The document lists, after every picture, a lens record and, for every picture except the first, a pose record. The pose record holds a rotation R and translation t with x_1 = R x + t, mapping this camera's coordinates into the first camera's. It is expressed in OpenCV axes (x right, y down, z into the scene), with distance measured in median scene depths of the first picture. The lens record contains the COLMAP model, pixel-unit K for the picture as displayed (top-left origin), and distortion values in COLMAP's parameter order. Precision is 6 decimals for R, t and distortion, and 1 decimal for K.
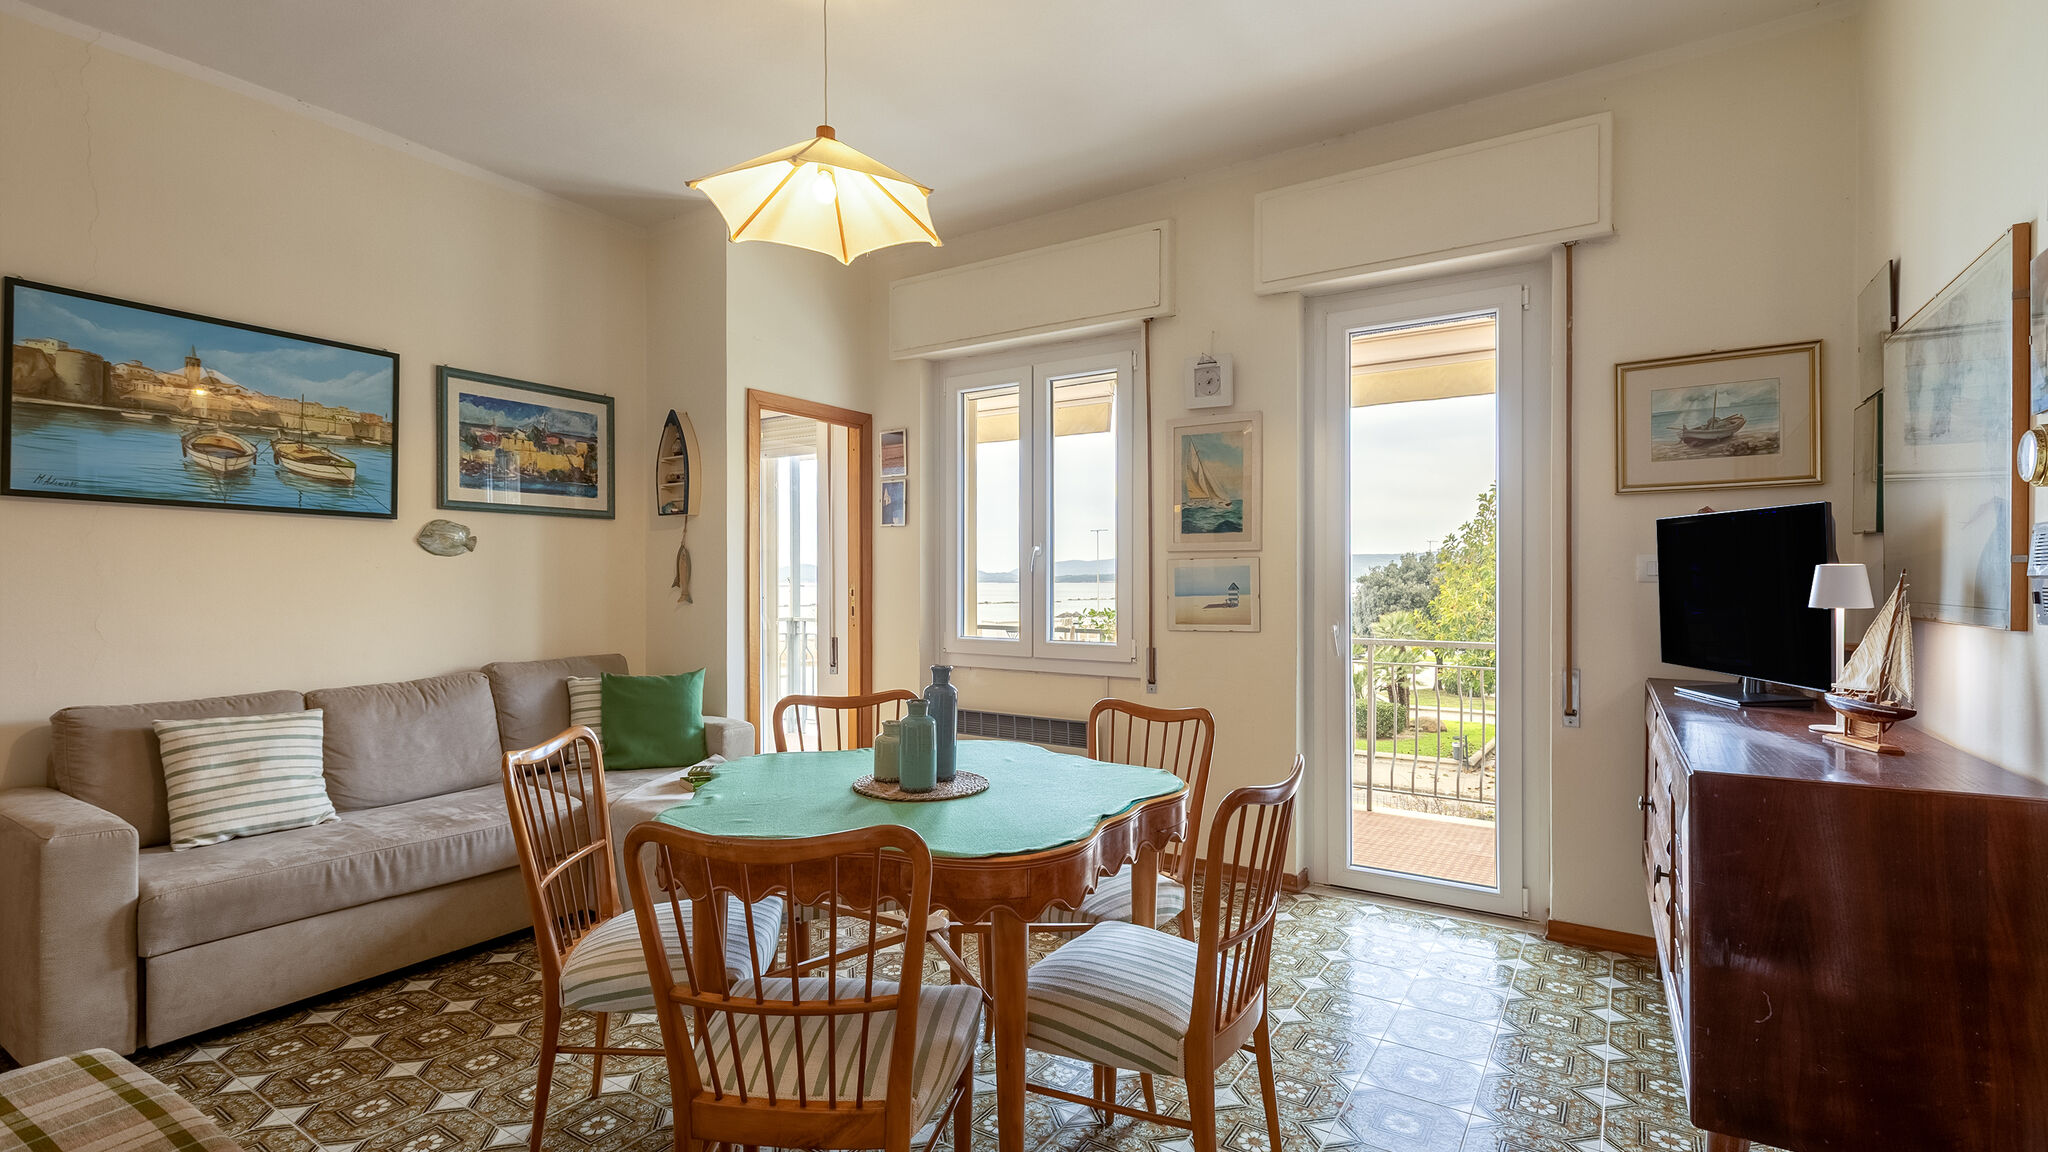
lens RADIAL K [[934.5, 0, 1005.6], [0, 934.5, 569.8], [0, 0, 1]] dist [0.000062, -0.000068]
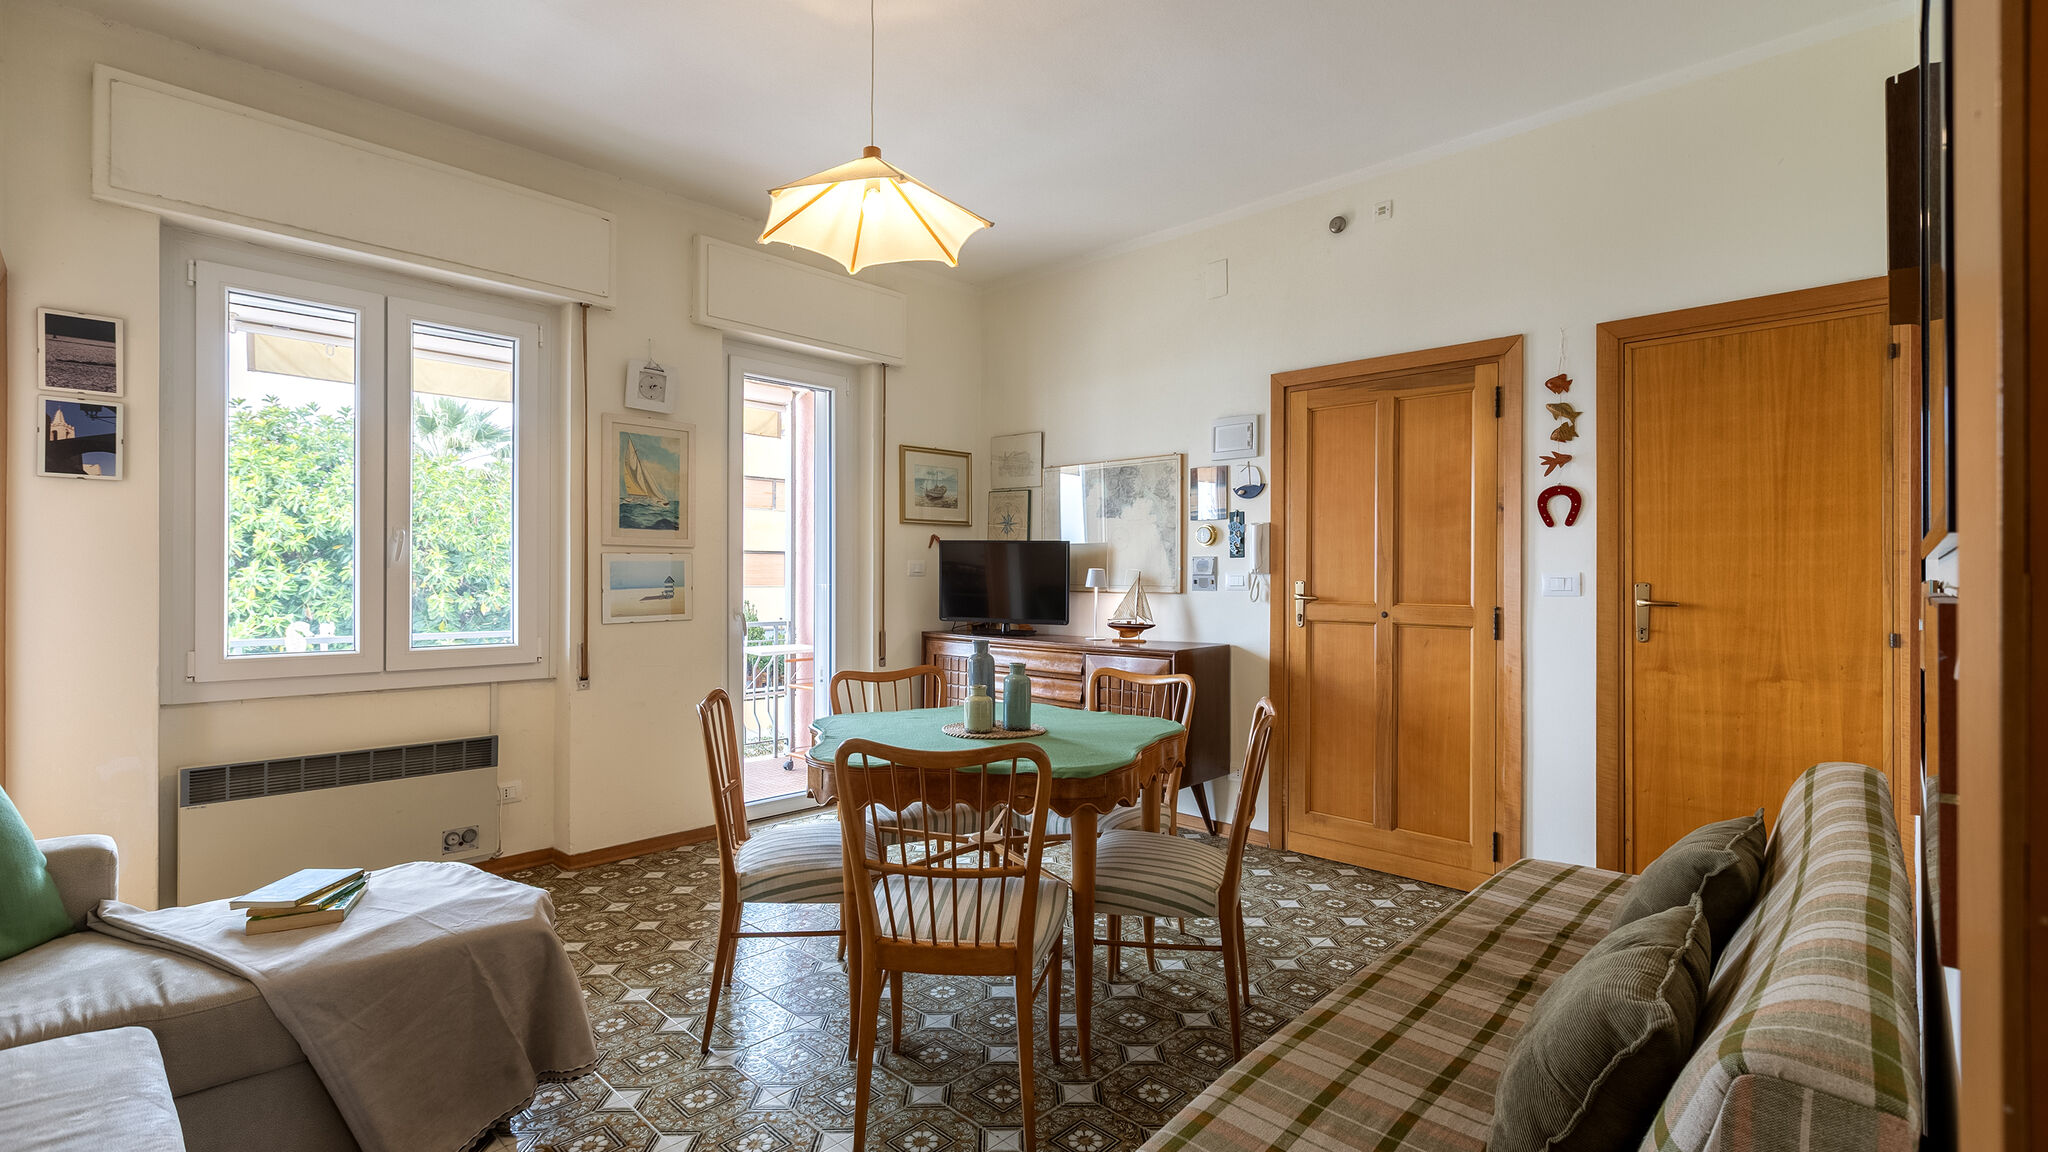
lens RADIAL K [[934.5, 0, 1005.6], [0, 934.5, 569.8], [0, 0, 1]] dist [0.000062, -0.000068]
pose [[0.177700, 0.002990, 0.984080, -0.752846], [-0.021134, 0.999776, 0.000779, -0.002635], [-0.983858, -0.020936, 0.177724, 0.410864]]
